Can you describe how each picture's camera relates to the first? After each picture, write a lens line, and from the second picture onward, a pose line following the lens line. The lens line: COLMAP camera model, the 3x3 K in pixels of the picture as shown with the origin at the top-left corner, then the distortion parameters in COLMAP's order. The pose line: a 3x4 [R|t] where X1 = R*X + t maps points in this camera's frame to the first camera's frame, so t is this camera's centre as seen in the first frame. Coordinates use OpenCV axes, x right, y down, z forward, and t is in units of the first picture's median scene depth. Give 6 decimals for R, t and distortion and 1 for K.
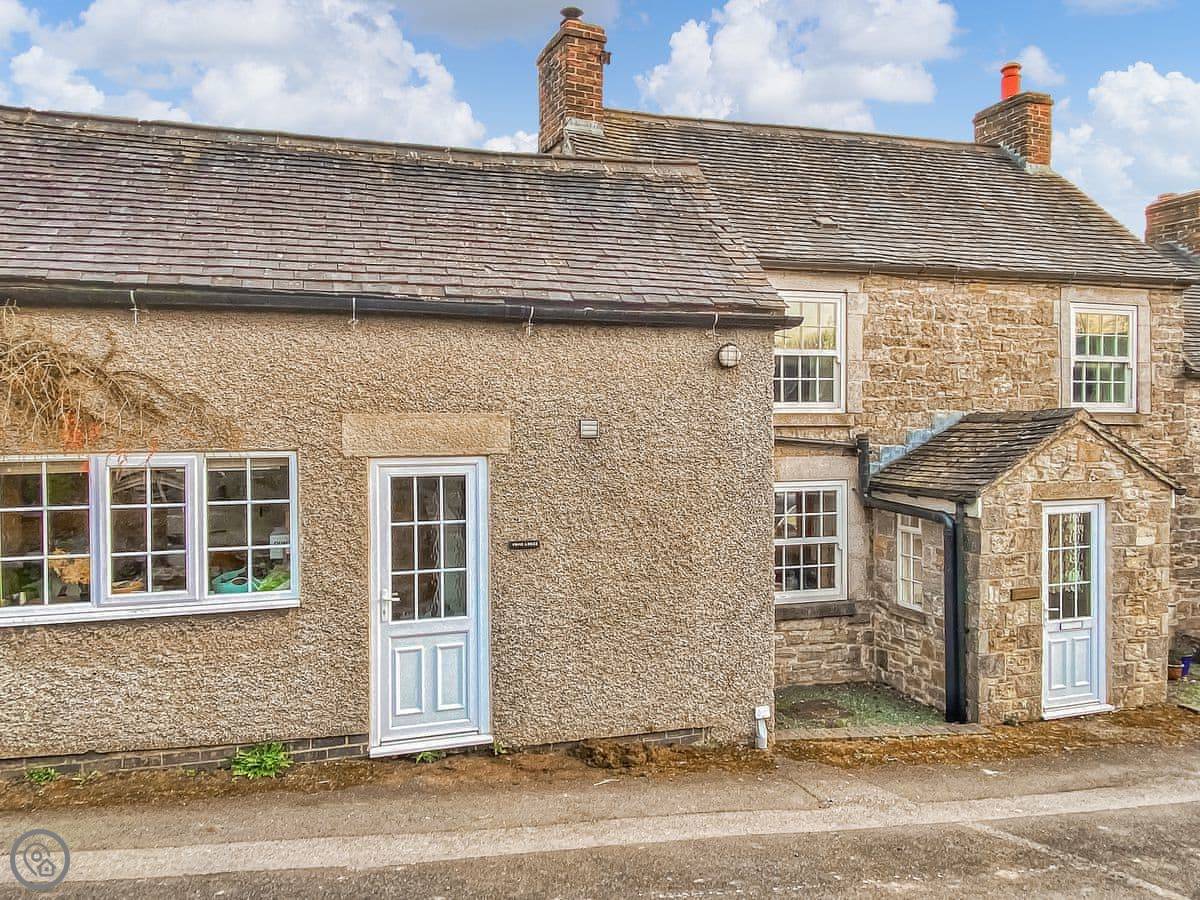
lens RADIAL K [[899.0, 0, 602.5], [0, 899.0, 388.7], [0, 0, 1]] dist [0.113860, -0.160658]
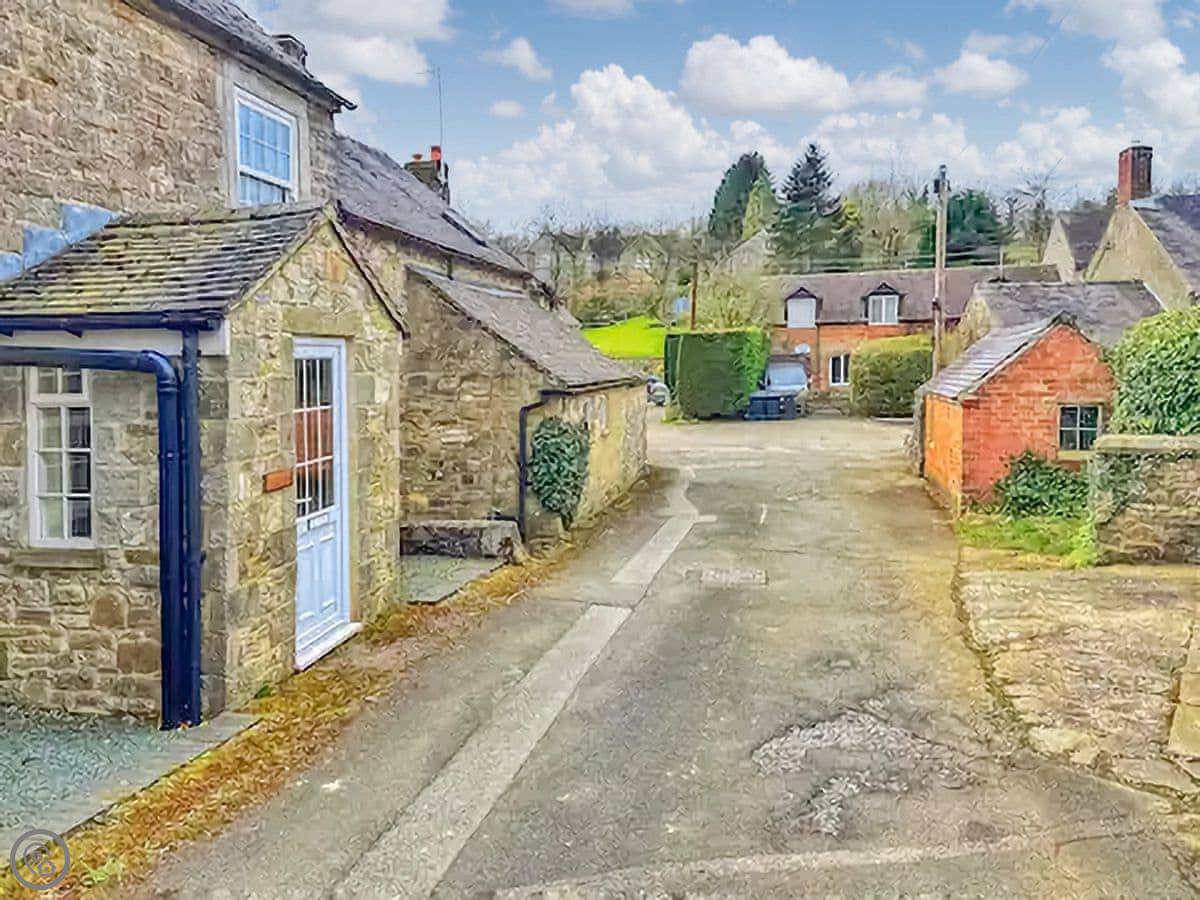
lens RADIAL K [[899.0, 0, 602.5], [0, 899.0, 388.7], [0, 0, 1]] dist [0.113860, -0.160658]
pose [[0.472447, -0.033284, 0.880730, 0.020143], [-0.007461, 0.999100, 0.041760, 0.128241], [-0.881328, -0.026300, 0.471773, 0.491791]]
